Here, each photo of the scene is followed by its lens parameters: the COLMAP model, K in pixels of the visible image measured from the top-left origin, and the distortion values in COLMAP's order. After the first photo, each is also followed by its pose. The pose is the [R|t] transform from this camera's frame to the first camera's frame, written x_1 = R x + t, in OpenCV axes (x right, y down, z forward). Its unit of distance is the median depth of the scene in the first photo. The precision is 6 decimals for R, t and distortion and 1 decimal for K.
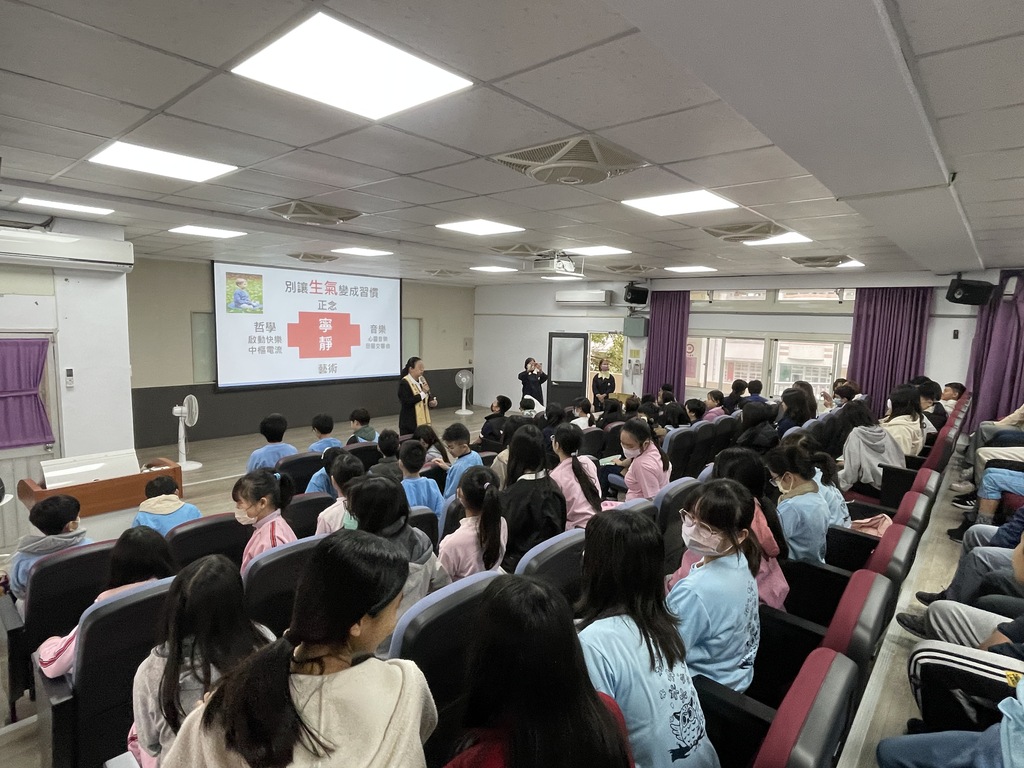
lens RADIAL K [[549.6, 0, 505.5], [0, 549.6, 382.5], [0, 0, 1]] dist [0.015124, 0.000693]
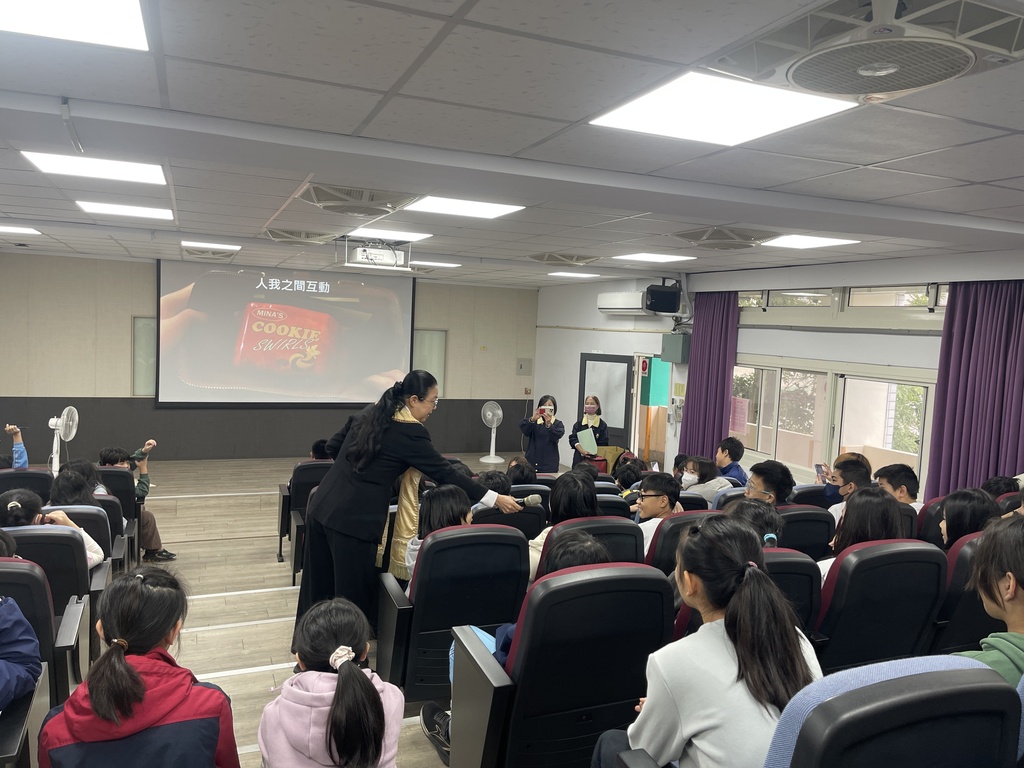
lens RADIAL K [[760.2, 0, 518.1], [0, 760.2, 381.9], [0, 0, 1]] dist [0.027741, -0.017338]
pose [[0.903529, 0.046743, -0.425971, 0.497740], [-0.069783, 0.996814, -0.038633, -0.016028], [0.422808, 0.064632, 0.903912, 0.138996]]
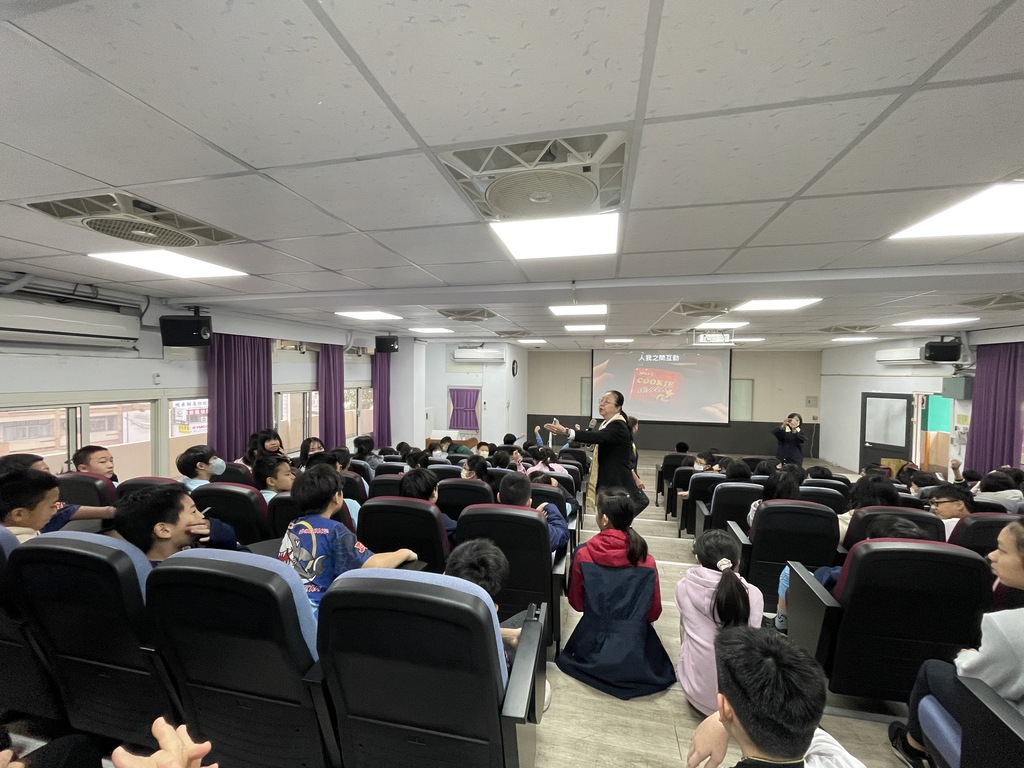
lens RADIAL K [[406.4, 0, 513.1], [0, 406.4, 385.6], [0, 0, 1]] dist [-0.002964, 0.000211]
pose [[0.491960, 0.005776, -0.870599, 0.489746], [-0.093342, 0.994564, -0.046148, -0.013038], [0.865600, 0.103966, 0.489825, 0.116134]]
